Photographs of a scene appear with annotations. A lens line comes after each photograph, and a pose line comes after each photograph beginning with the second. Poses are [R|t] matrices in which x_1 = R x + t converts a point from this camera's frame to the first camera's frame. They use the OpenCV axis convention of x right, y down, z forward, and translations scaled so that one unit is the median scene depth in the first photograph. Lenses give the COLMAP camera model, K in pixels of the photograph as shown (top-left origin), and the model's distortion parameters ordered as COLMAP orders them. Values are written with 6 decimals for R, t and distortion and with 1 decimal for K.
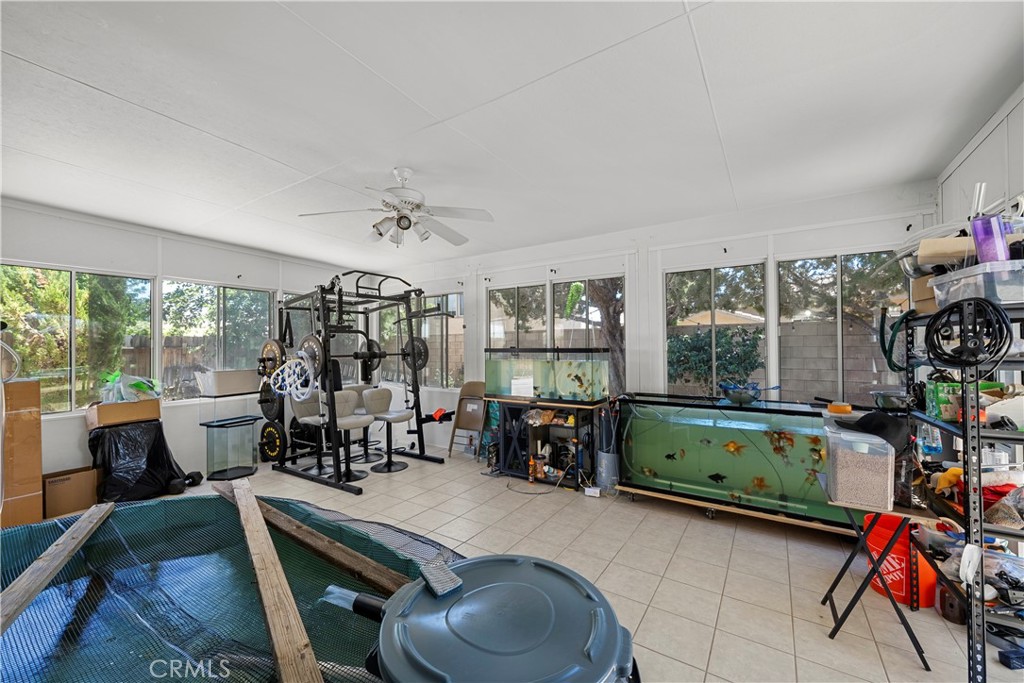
lens RADIAL K [[397.6, 0, 512.0], [0, 397.6, 341.5], [0, 0, 1]] dist [-0.000807, -0.000043]
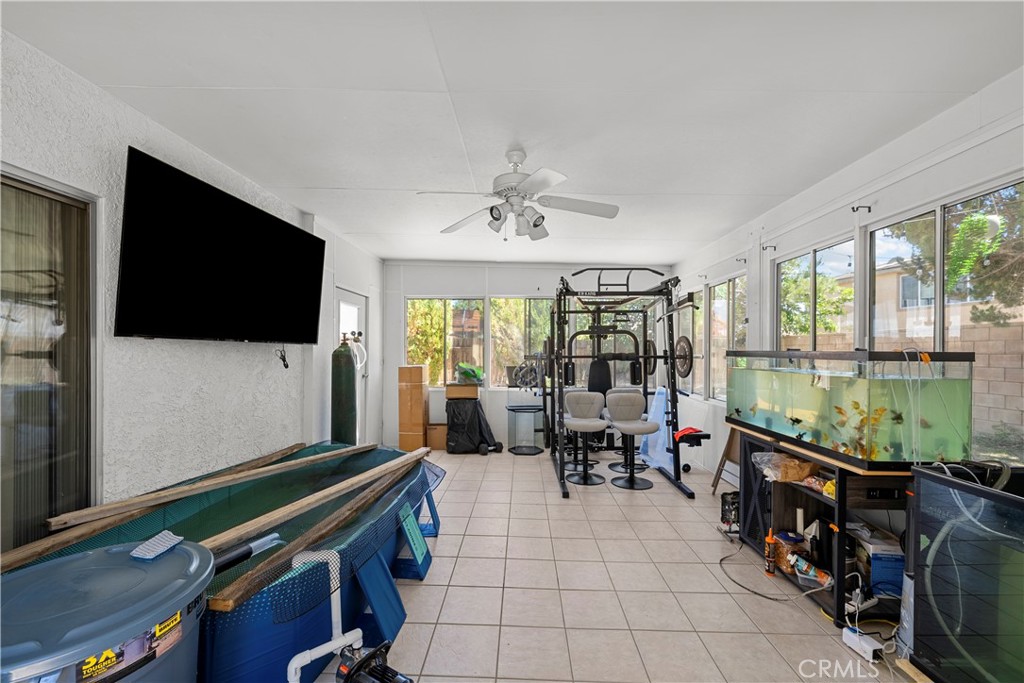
lens RADIAL K [[400.9, 0, 509.5], [0, 400.9, 344.5], [0, 0, 1]] dist [-0.001635, 0.000042]
pose [[0.525410, -0.001372, -0.850848, 0.321204], [0.002921, 0.999996, 0.000192, 0.005681], [0.850844, -0.002586, 0.525412, 0.306024]]
